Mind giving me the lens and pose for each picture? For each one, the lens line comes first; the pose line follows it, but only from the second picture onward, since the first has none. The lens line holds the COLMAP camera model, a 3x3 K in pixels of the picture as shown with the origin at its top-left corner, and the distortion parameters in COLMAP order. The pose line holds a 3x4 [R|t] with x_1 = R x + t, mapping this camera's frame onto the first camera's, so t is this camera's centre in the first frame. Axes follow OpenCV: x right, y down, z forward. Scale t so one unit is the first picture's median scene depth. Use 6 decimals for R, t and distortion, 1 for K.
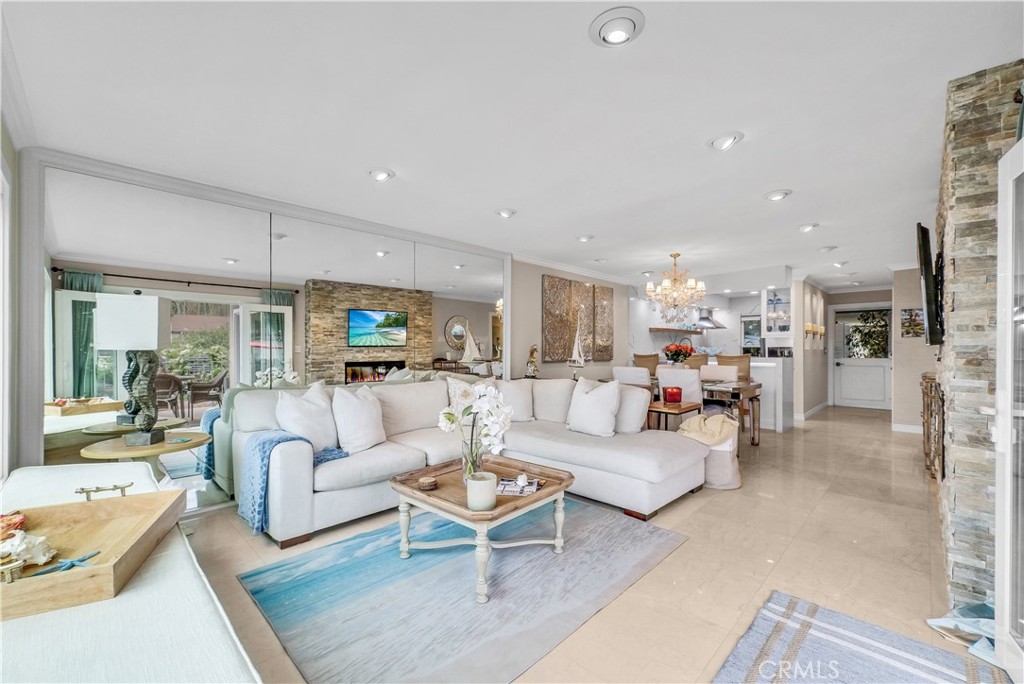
lens RADIAL K [[418.4, 0, 504.5], [0, 418.4, 346.2], [0, 0, 1]] dist [-0.003469, -0.002138]
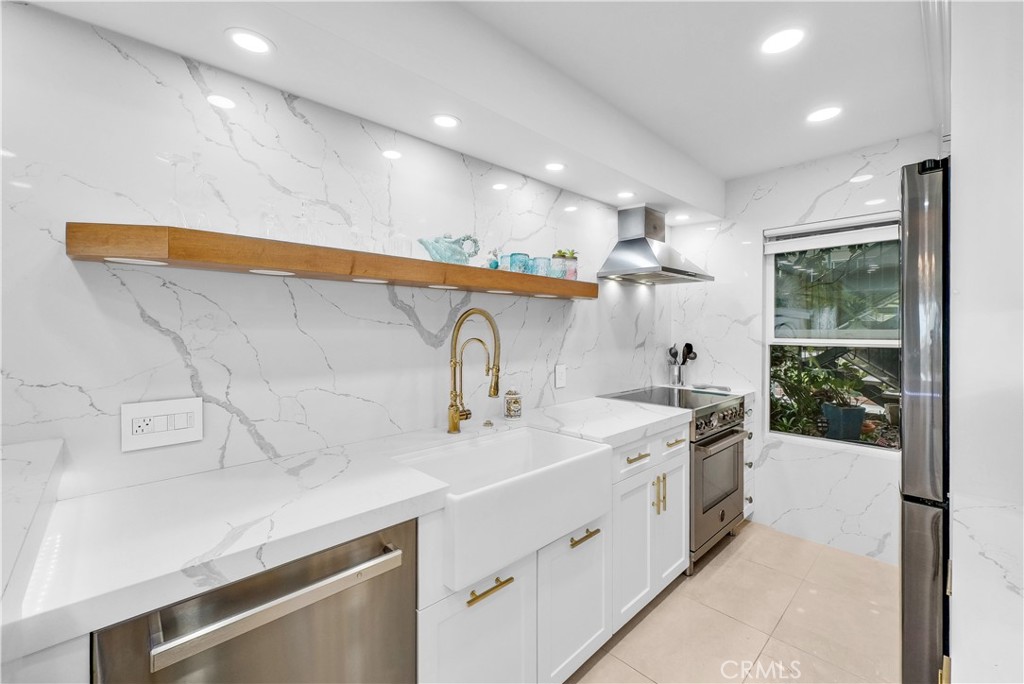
lens RADIAL K [[418.4, 0, 518.0], [0, 418.4, 326.3], [0, 0, 1]] dist [-0.003469, -0.002138]
pose [[0.999840, -0.001169, -0.017855, 0.550756], [0.001239, 0.999992, 0.003899, -0.014766], [0.017850, -0.003920, 0.999833, 0.973322]]
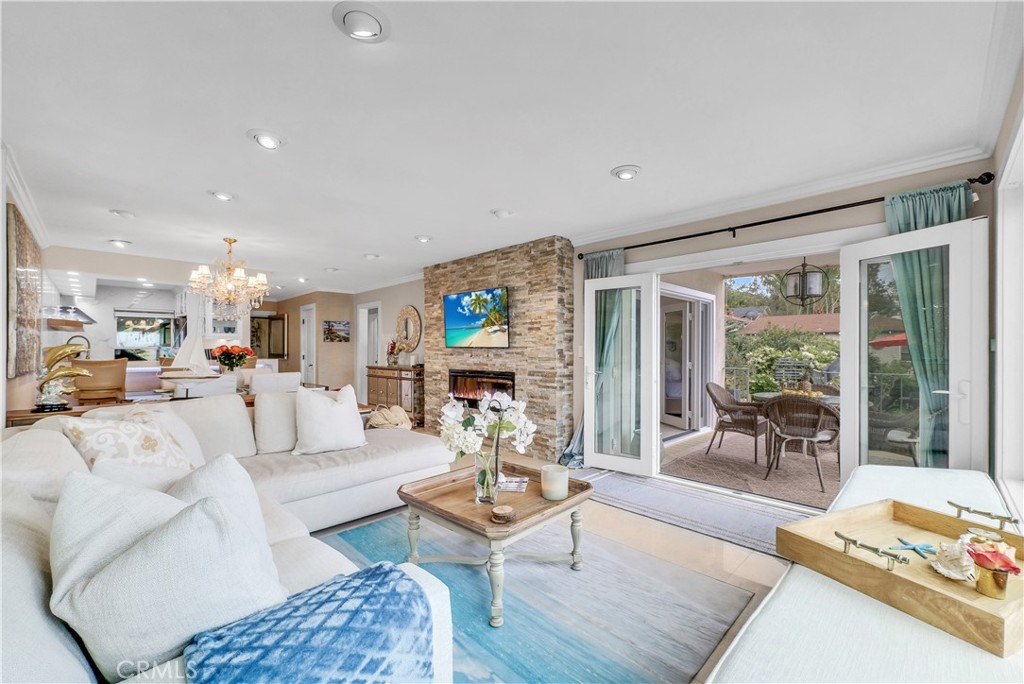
lens RADIAL K [[418.4, 0, 518.1], [0, 418.4, 346.9], [0, 0, 1]] dist [-0.003469, -0.002138]
pose [[-0.009475, 0.005167, 0.999942, -0.333187], [-0.002226, 0.999984, -0.005189, 0.000670], [-0.999953, -0.002275, -0.009463, 0.322368]]
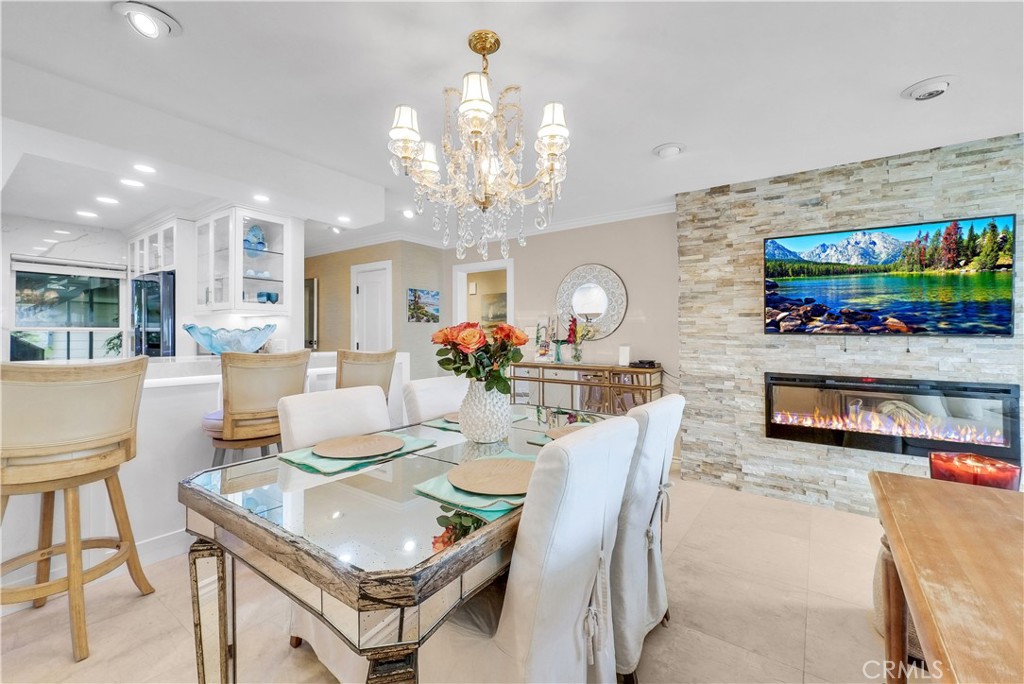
lens RADIAL K [[418.4, 0, 514.8], [0, 418.4, 337.5], [0, 0, 1]] dist [-0.003469, -0.002138]
pose [[-0.176369, -0.007286, 0.984297, 0.073232], [-0.010680, 0.999928, 0.005488, 0.002609], [-0.984266, -0.009545, -0.176434, 0.782153]]
